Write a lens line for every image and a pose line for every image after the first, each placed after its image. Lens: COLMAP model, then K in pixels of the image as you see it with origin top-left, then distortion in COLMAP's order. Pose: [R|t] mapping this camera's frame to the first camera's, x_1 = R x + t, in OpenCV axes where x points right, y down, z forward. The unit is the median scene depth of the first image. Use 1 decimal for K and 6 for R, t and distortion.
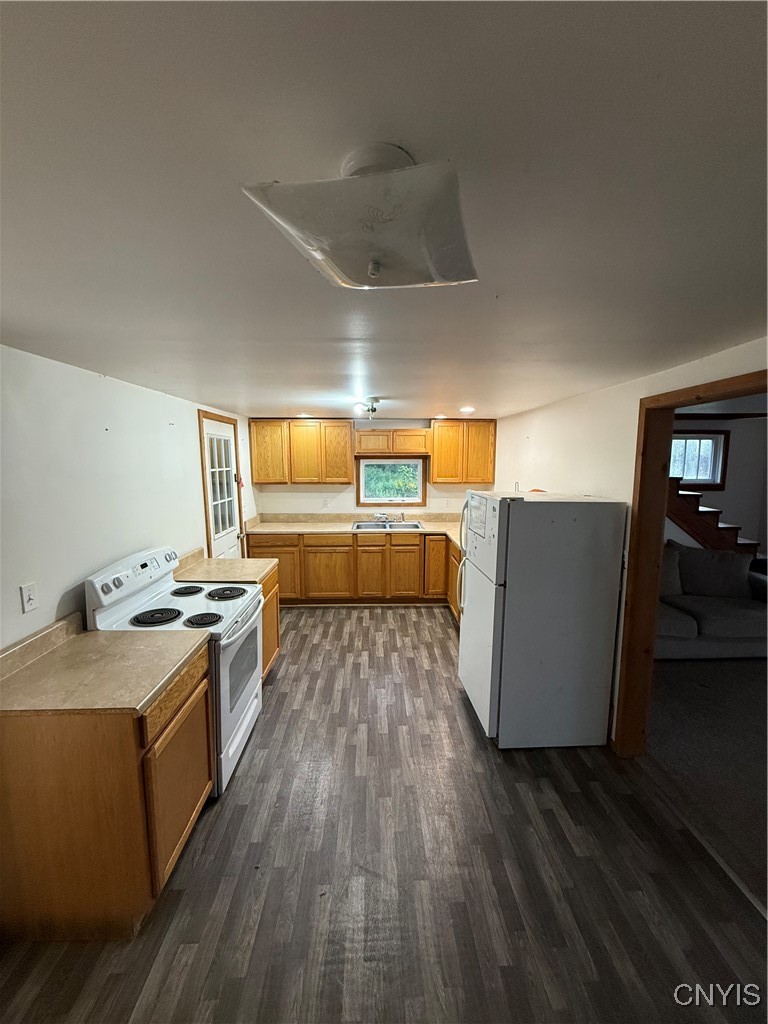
lens RADIAL K [[407.3, 0, 384.0], [0, 407.3, 512.0], [0, 0, 1]] dist [0.001355, -0.000204]
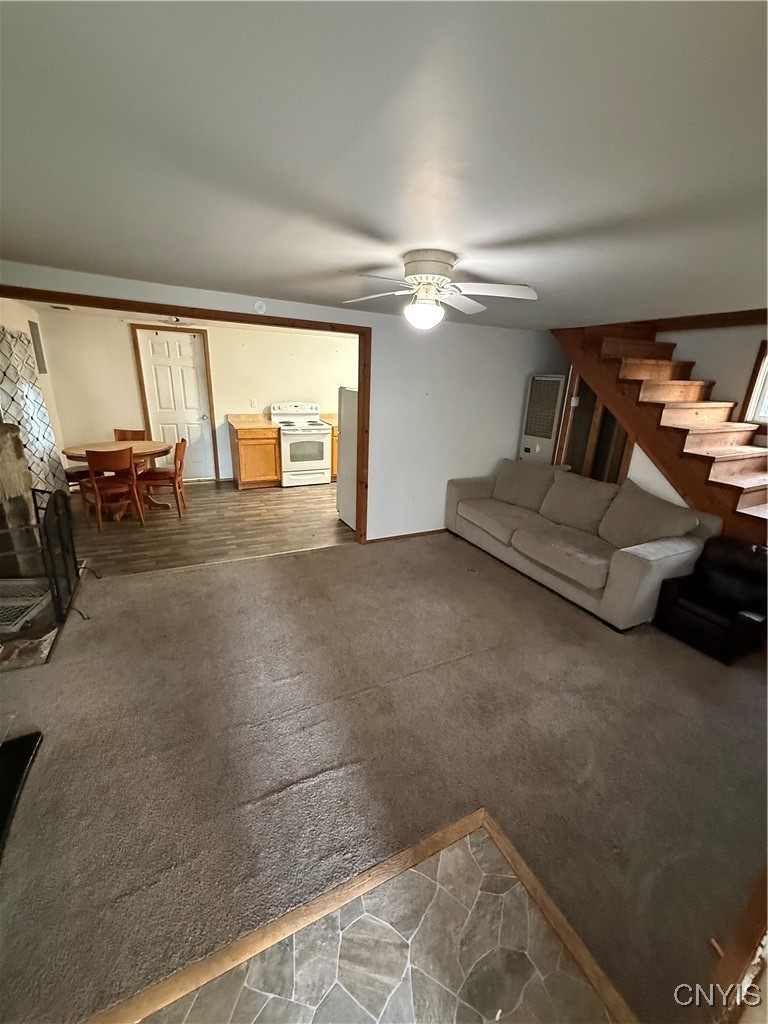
lens RADIAL K [[407.3, 0, 384.0], [0, 407.3, 512.0], [0, 0, 1]] dist [0.001355, -0.000204]
pose [[0.419566, 0.308702, -0.853620, 1.762052], [-0.158458, 0.950864, 0.265985, -0.013498], [0.893787, 0.023664, 0.447866, 0.252729]]
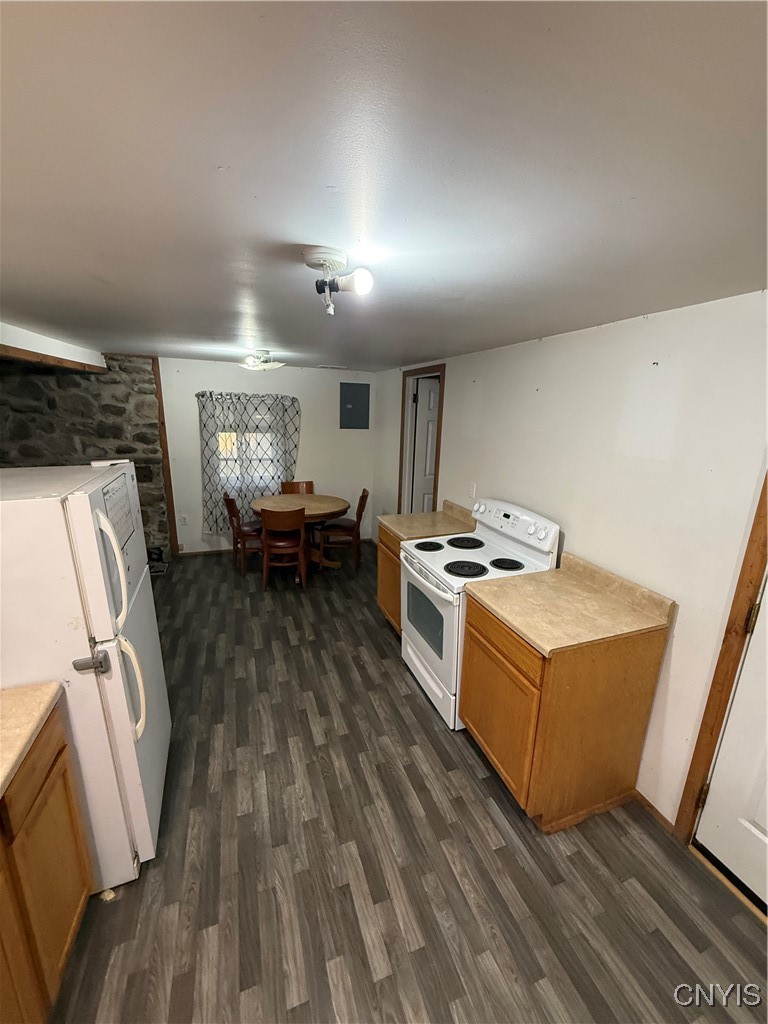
lens RADIAL K [[407.3, 0, 384.0], [0, 407.3, 512.0], [0, 0, 1]] dist [0.001355, -0.000204]
pose [[-0.949627, 0.057481, -0.308065, 0.049180], [-0.063568, 0.927265, 0.368970, -0.207721], [0.306867, 0.369967, -0.876902, 1.473641]]
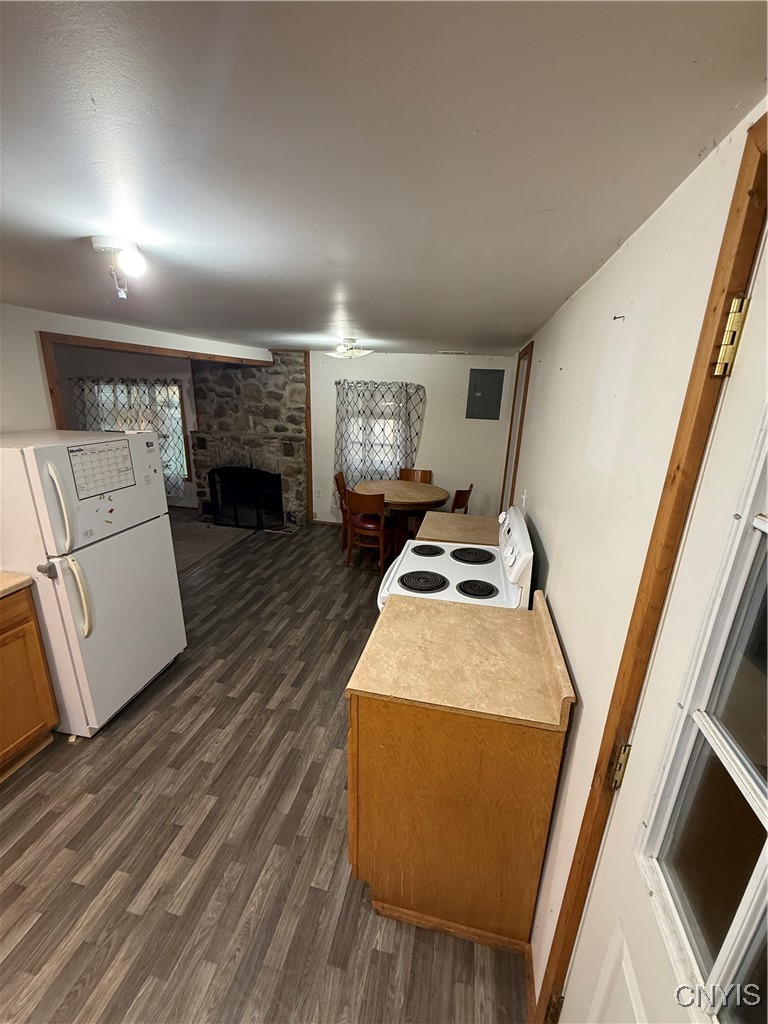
lens RADIAL K [[407.3, 0, 384.0], [0, 407.3, 512.0], [0, 0, 1]] dist [0.001355, -0.000204]
pose [[-0.969542, -0.095625, 0.225485, -0.414945], [0.003850, 0.914570, 0.404410, -0.202935], [-0.244893, 0.392960, -0.886346, 1.440488]]
